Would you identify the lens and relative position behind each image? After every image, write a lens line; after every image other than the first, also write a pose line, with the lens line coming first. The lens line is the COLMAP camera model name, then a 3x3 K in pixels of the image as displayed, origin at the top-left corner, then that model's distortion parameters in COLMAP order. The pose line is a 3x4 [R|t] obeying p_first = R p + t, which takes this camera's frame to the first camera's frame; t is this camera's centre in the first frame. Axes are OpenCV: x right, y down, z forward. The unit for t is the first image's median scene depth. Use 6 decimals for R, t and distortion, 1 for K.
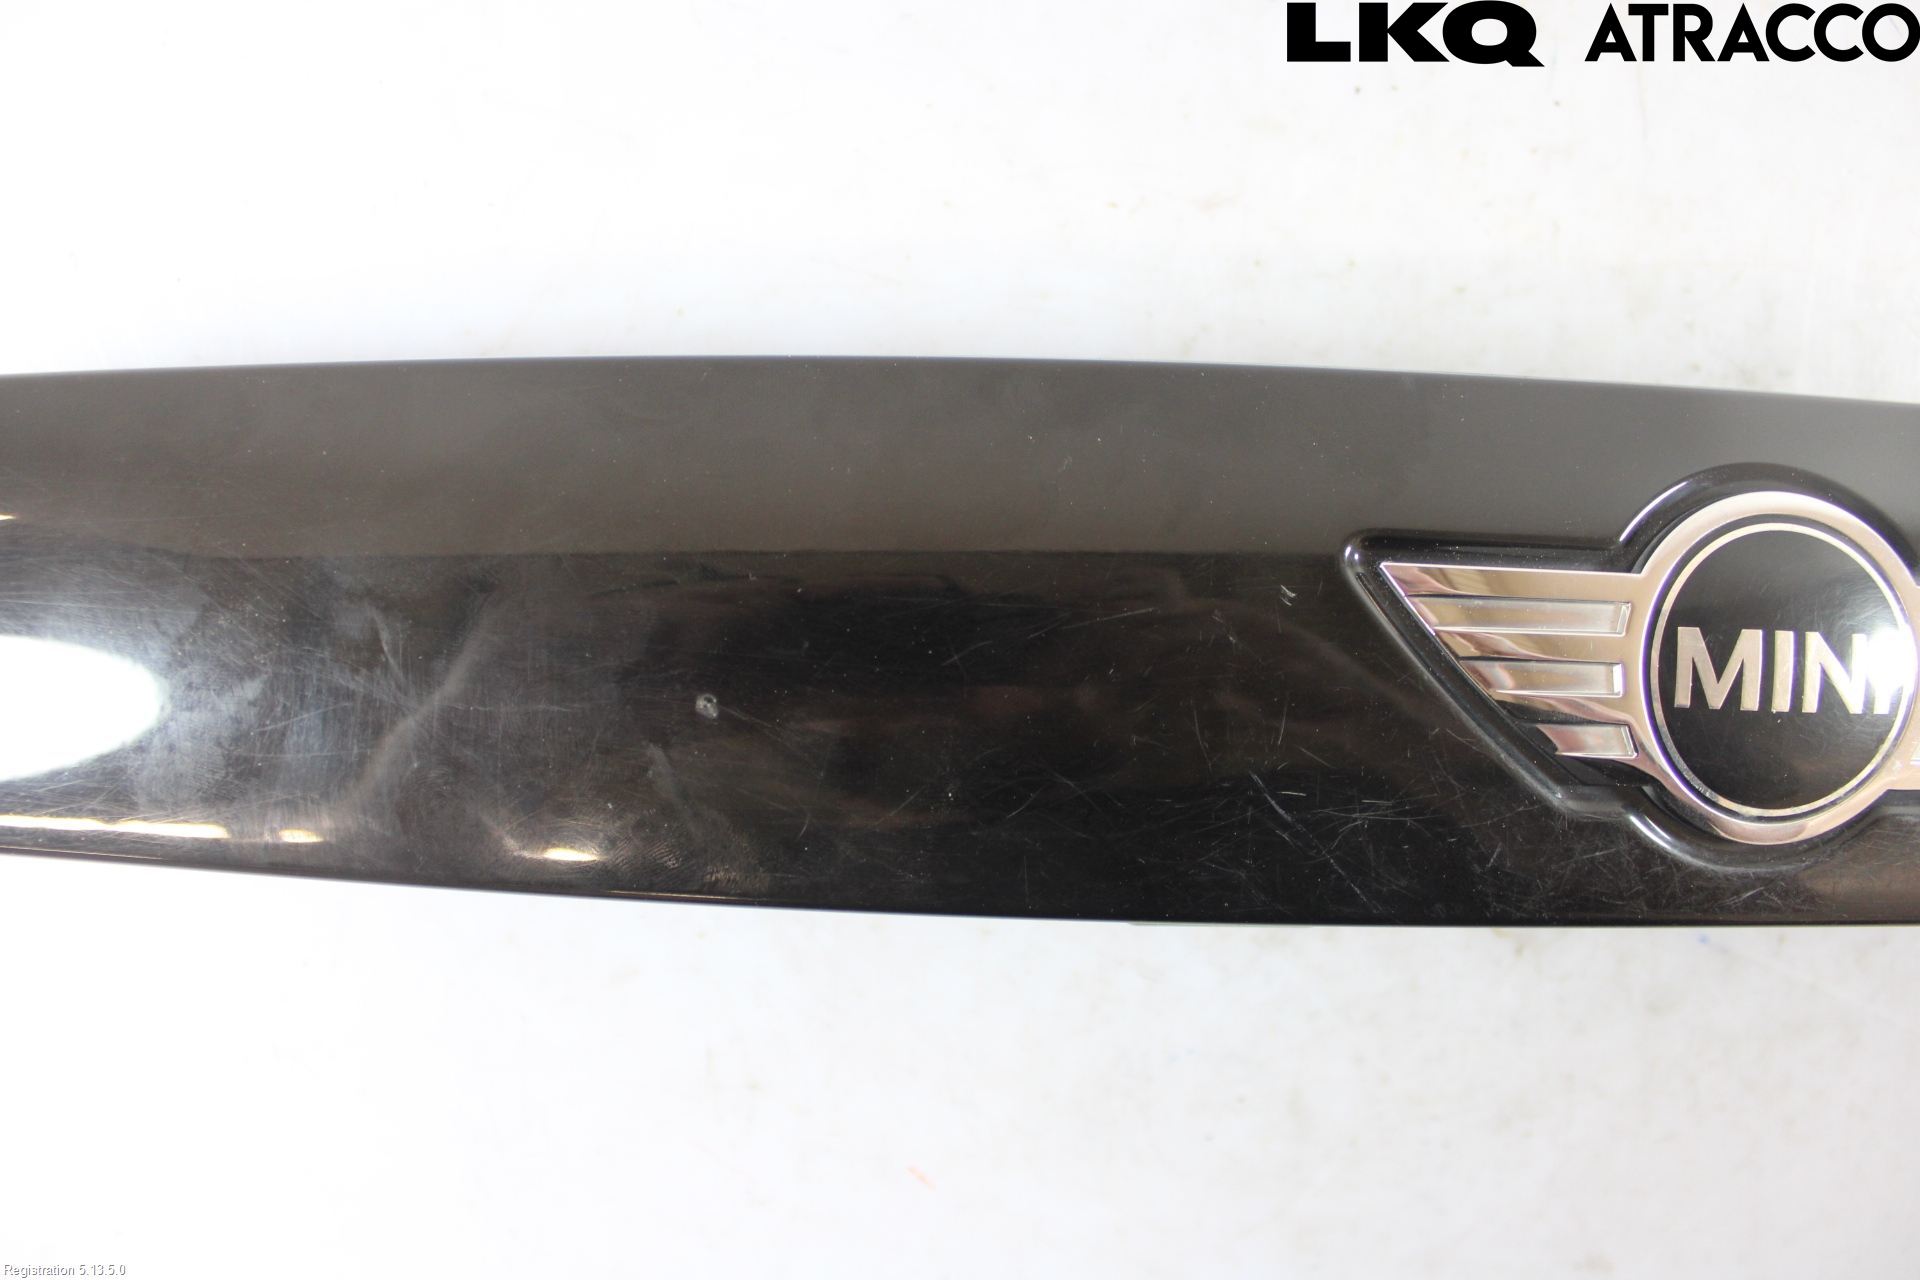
lens RADIAL K [[1545.4, 0, 964.3], [0, 1545.4, 625.1], [0, 0, 1]] dist [-0.183635, 0.147937]
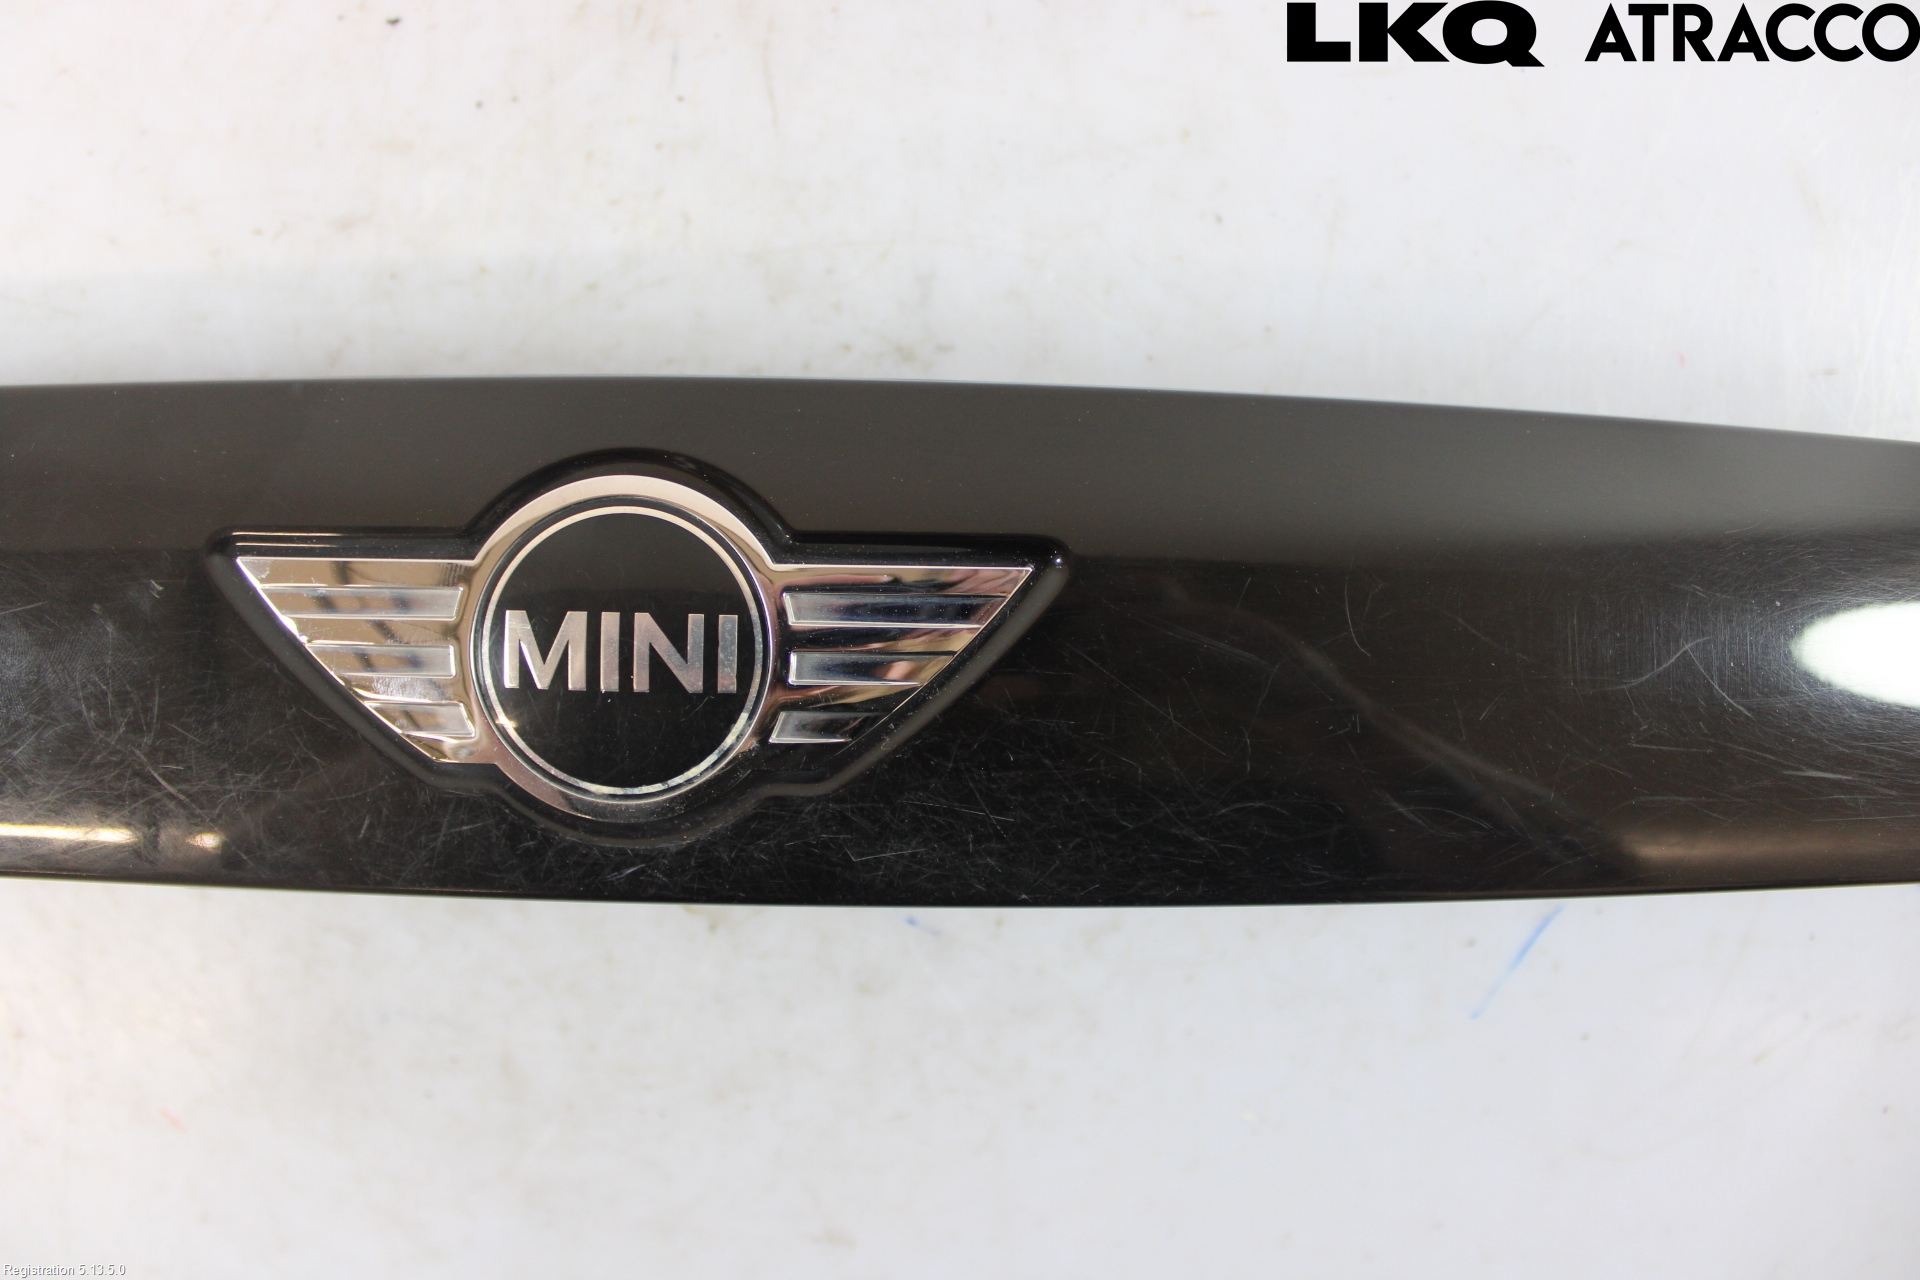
lens RADIAL K [[1545.4, 0, 964.3], [0, 1545.4, 625.1], [0, 0, 1]] dist [-0.183635, 0.147937]
pose [[0.997228, -0.017676, -0.072270, 0.852375], [0.018185, 0.999814, 0.006395, 0.010350], [0.072144, -0.007692, 0.997365, -0.031617]]
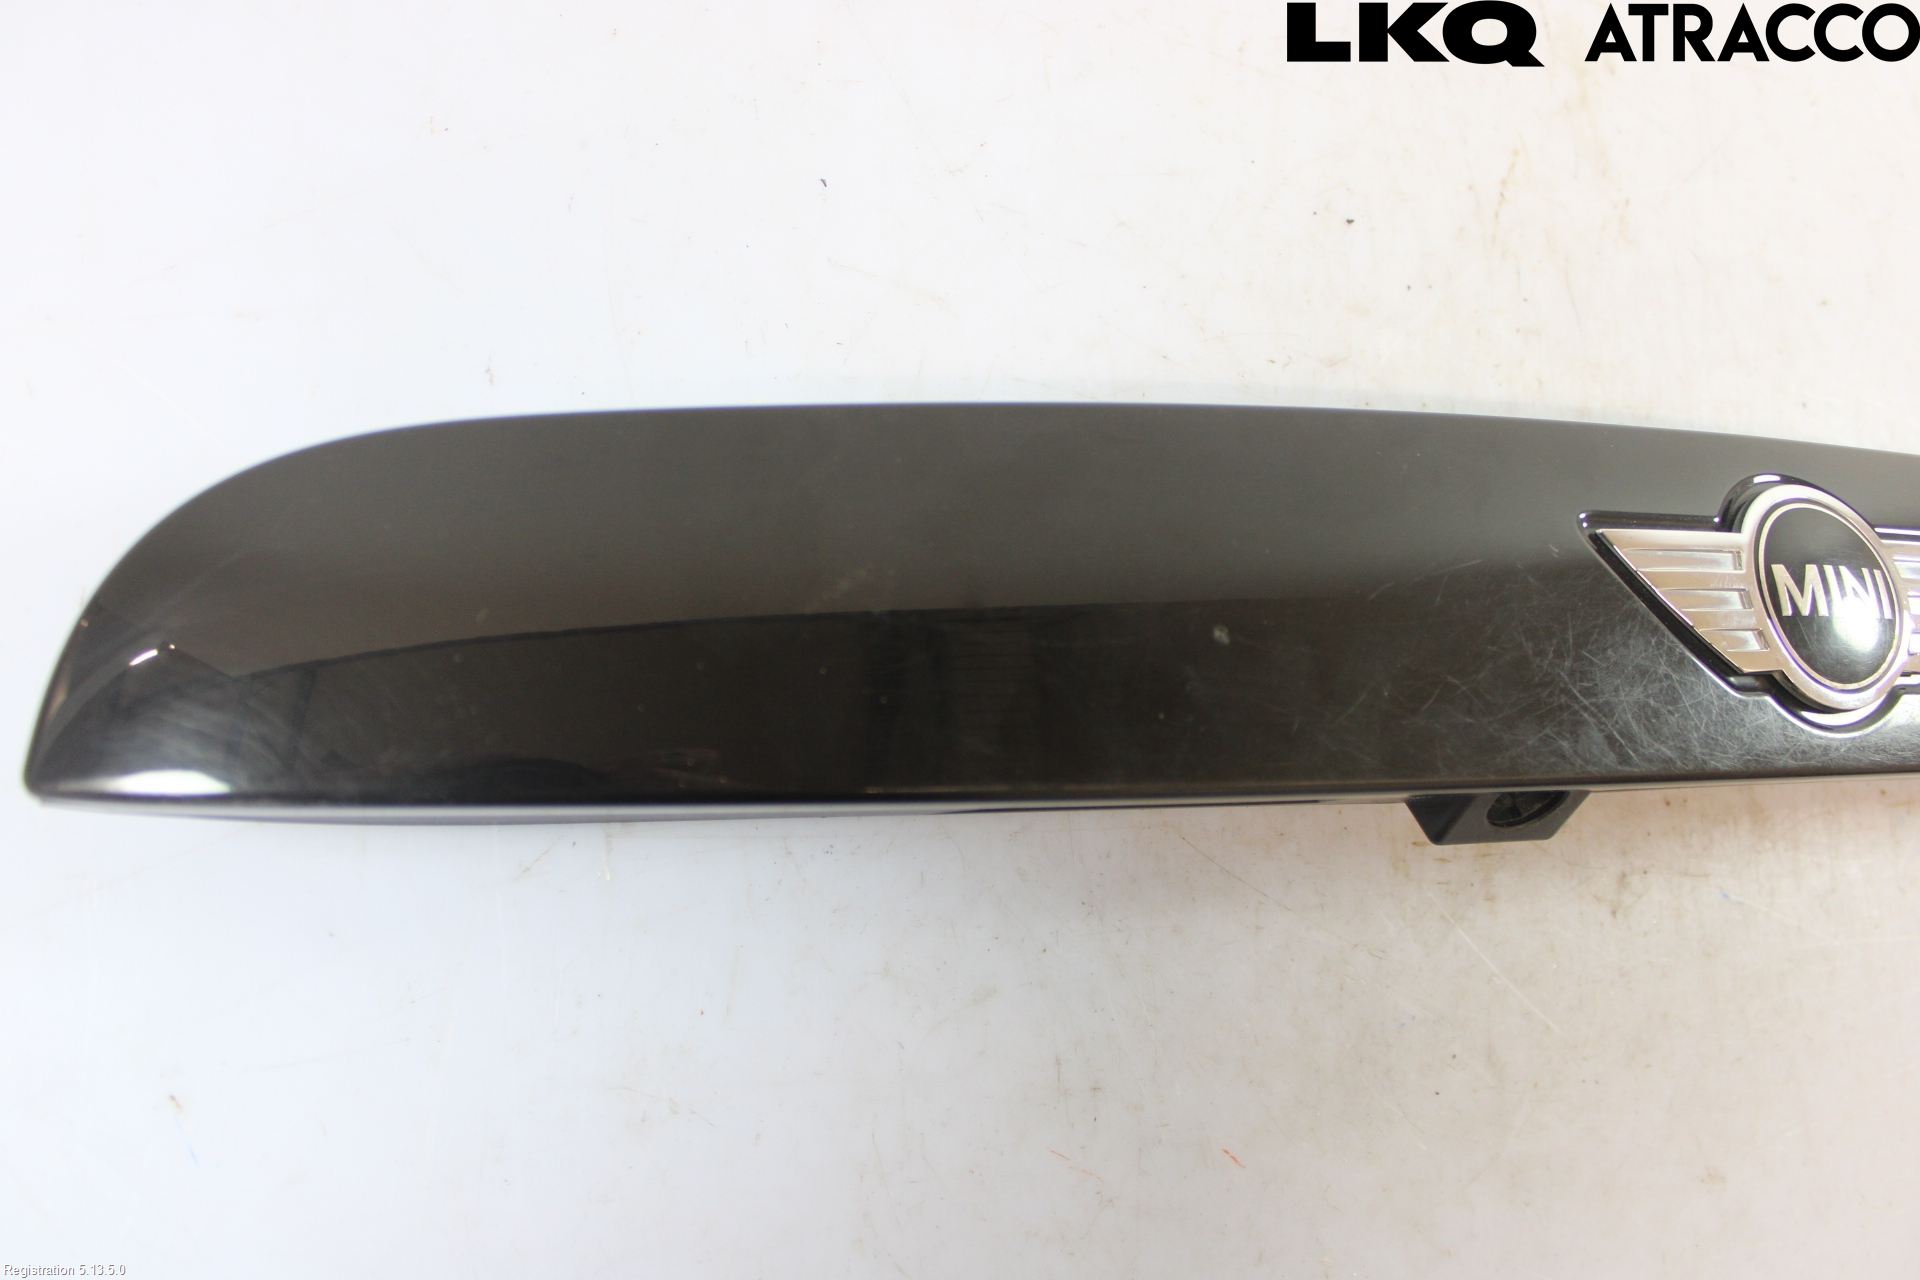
lens RADIAL K [[1585.4, 0, 964.9], [0, 1585.4, 632.6], [0, 0, 1]] dist [-0.161793, 0.145206]
pose [[0.952478, -0.042491, 0.301629, -0.751320], [0.125469, 0.957046, -0.261383, 0.360954], [-0.277566, 0.286807, 0.916896, -0.170454]]
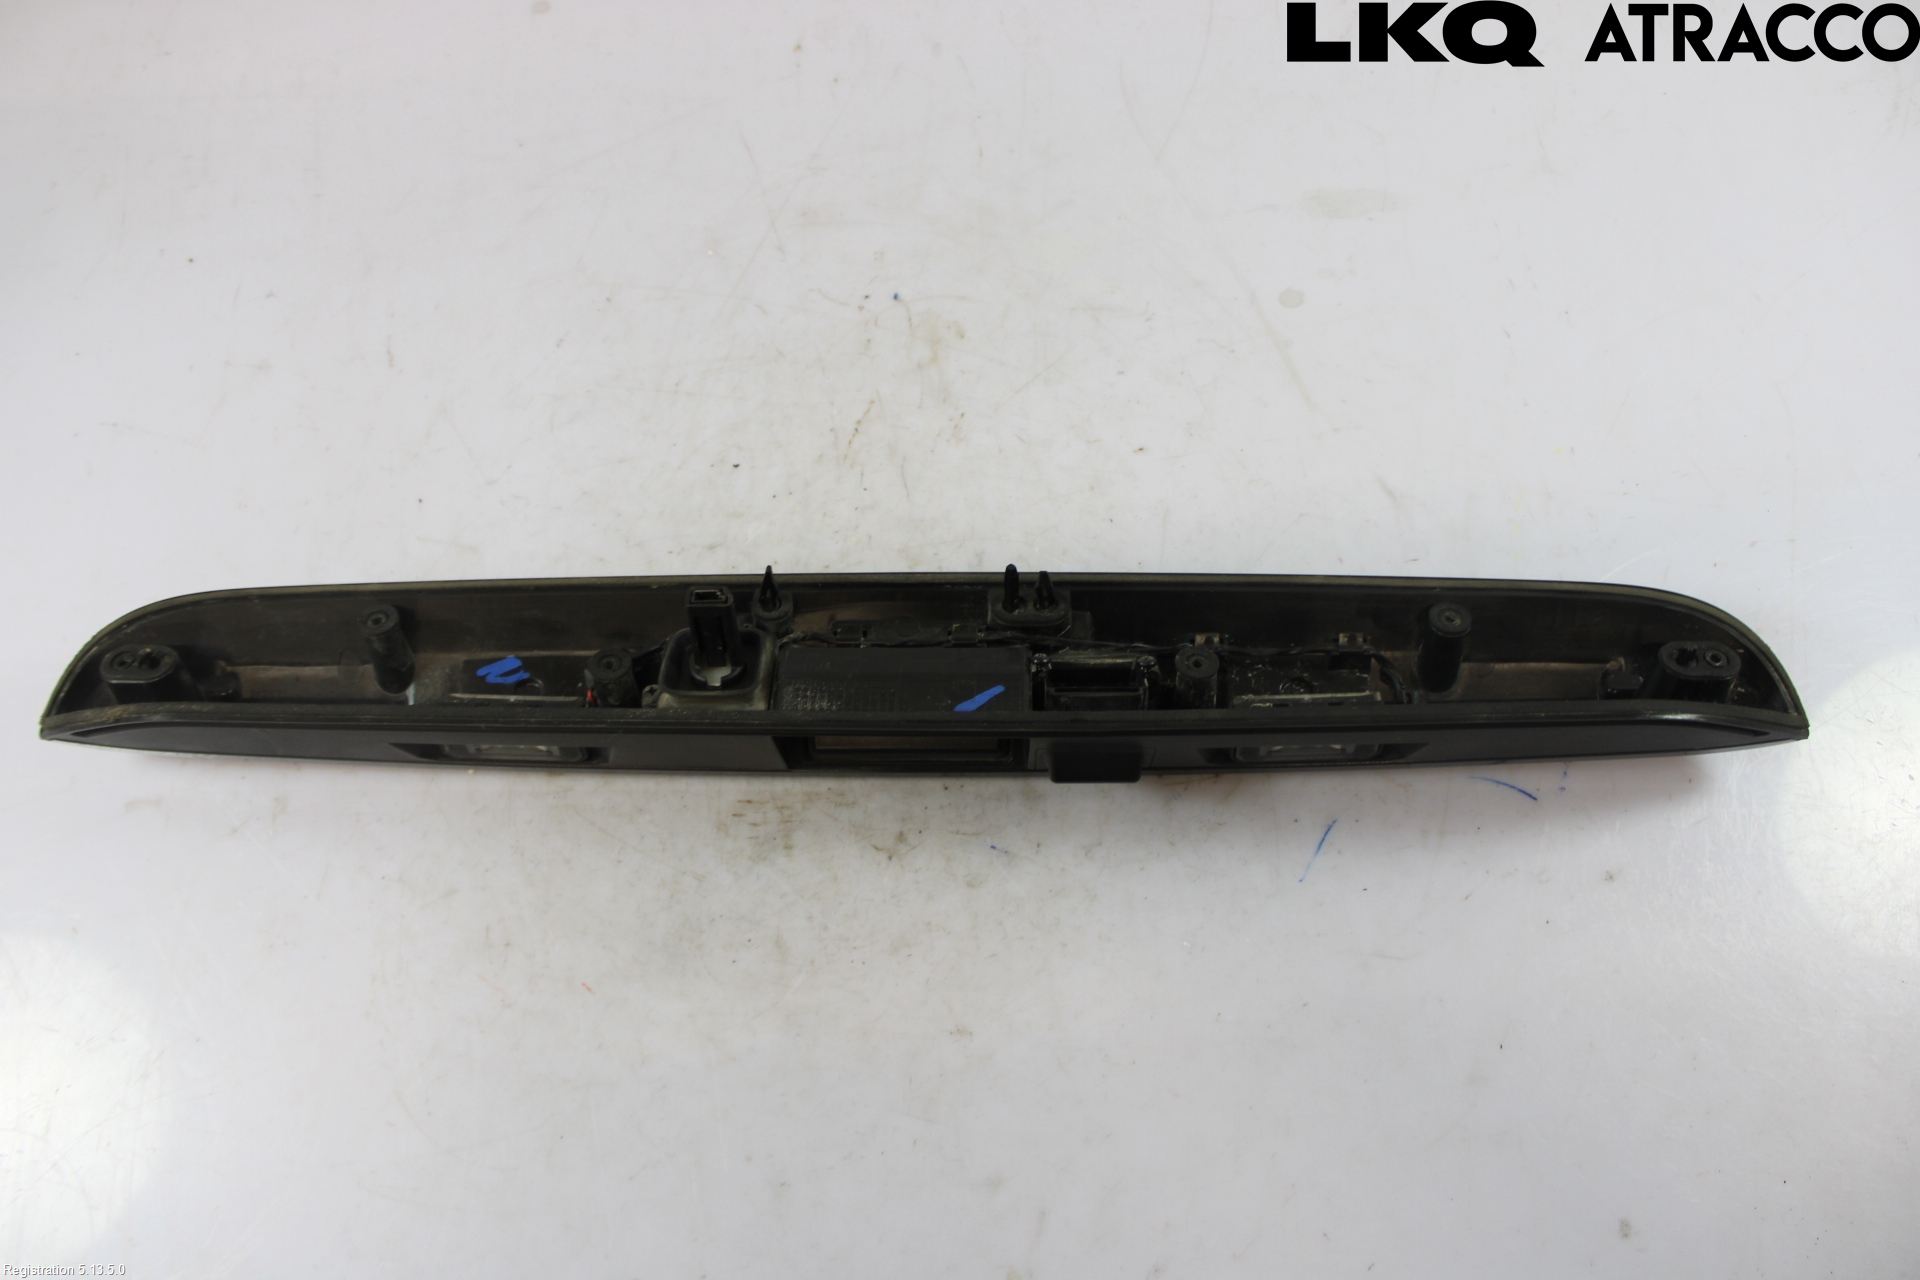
lens RADIAL K [[1585.4, 0, 964.9], [0, 1585.4, 632.6], [0, 0, 1]] dist [-0.161793, 0.145206]
pose [[0.990292, -0.124452, -0.061910, 0.868843], [0.075775, 0.856743, -0.510146, 1.410933], [0.116530, 0.500502, 0.857857, -1.247287]]
